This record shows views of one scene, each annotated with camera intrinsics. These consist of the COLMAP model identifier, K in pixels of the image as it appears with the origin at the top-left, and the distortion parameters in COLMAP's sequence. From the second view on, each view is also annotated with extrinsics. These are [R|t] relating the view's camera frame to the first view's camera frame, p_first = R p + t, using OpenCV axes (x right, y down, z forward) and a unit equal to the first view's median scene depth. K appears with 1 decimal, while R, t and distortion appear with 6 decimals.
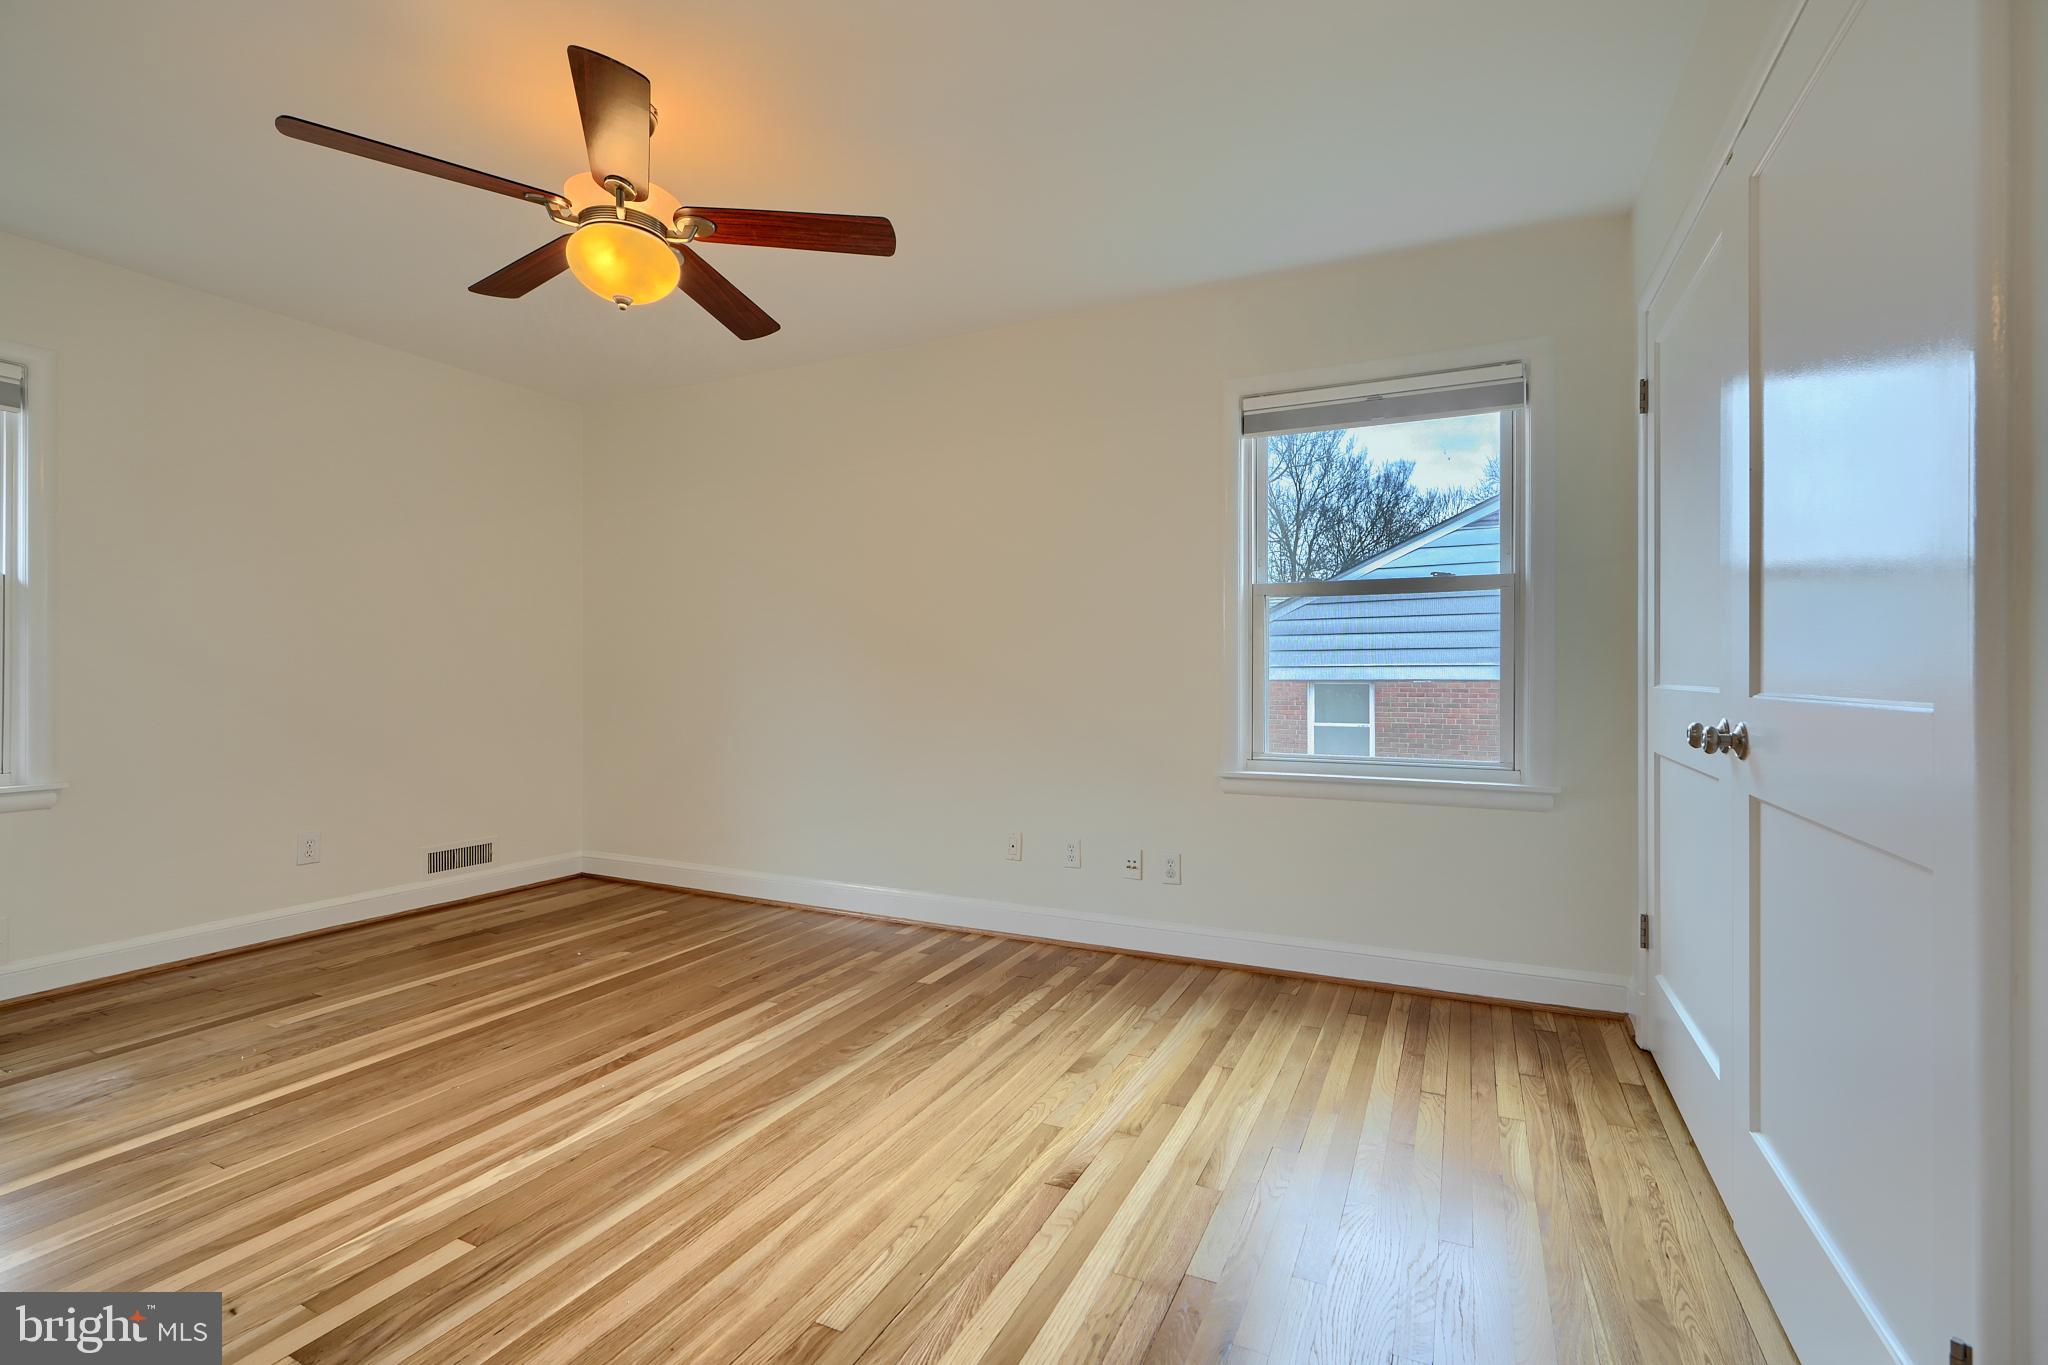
lens RADIAL K [[932.9, 0, 1025.7], [0, 932.9, 682.2], [0, 0, 1]] dist [-0.004622, 0.002799]
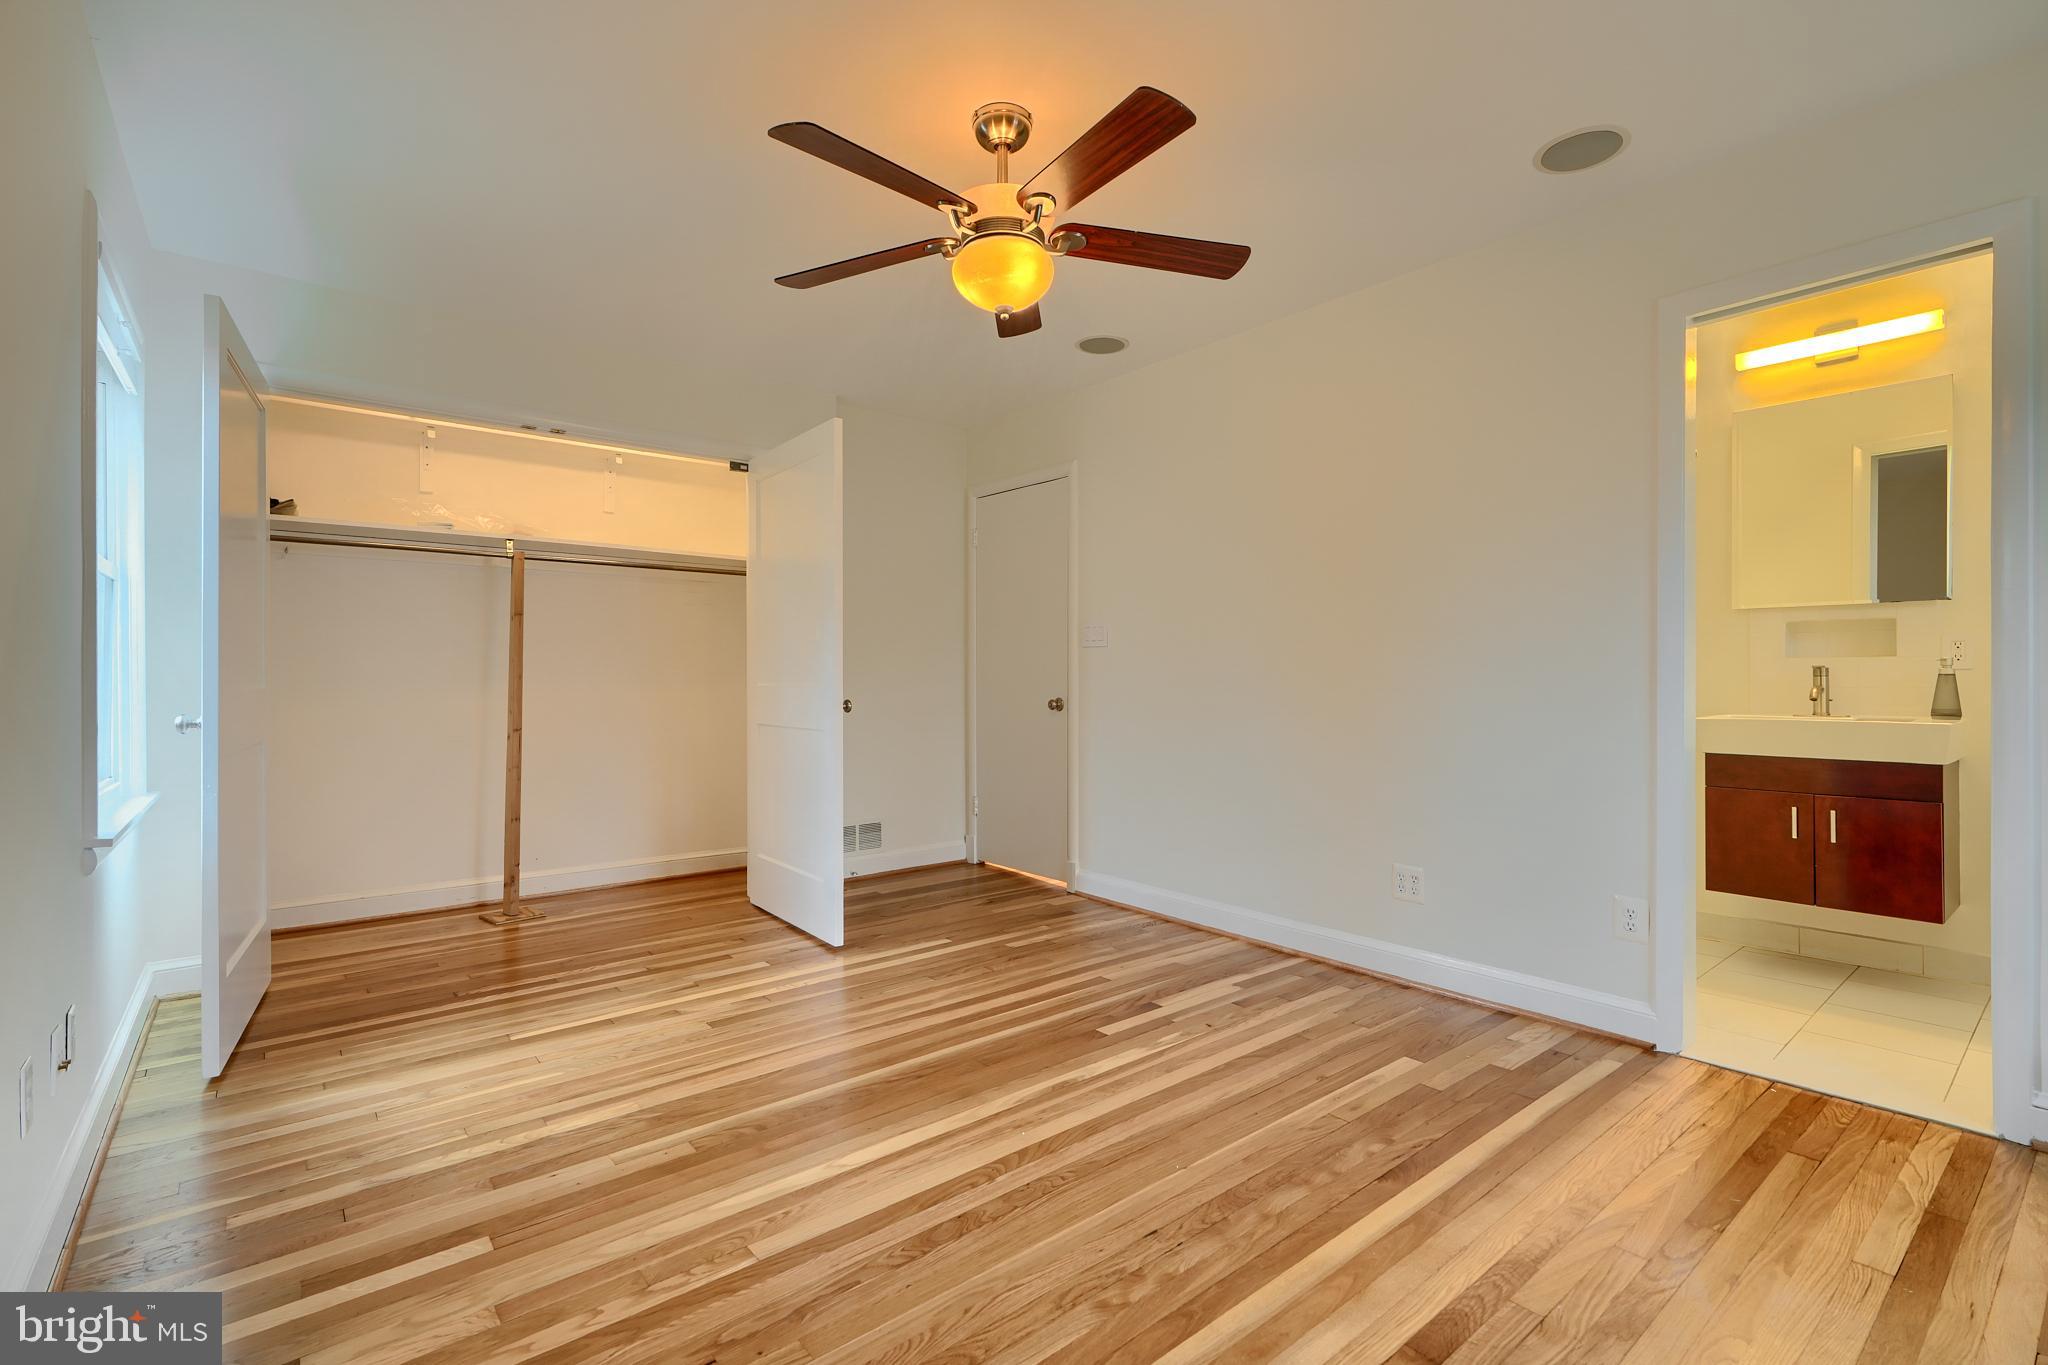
lens RADIAL K [[932.9, 0, 1015.3], [0, 932.9, 683.0], [0, 0, 1]] dist [-0.004622, 0.002799]
pose [[-0.903749, 0.000841, 0.428063, -0.873295], [0.006445, 0.999911, 0.011643, -0.016365], [-0.428015, 0.013281, -0.903674, 1.899242]]
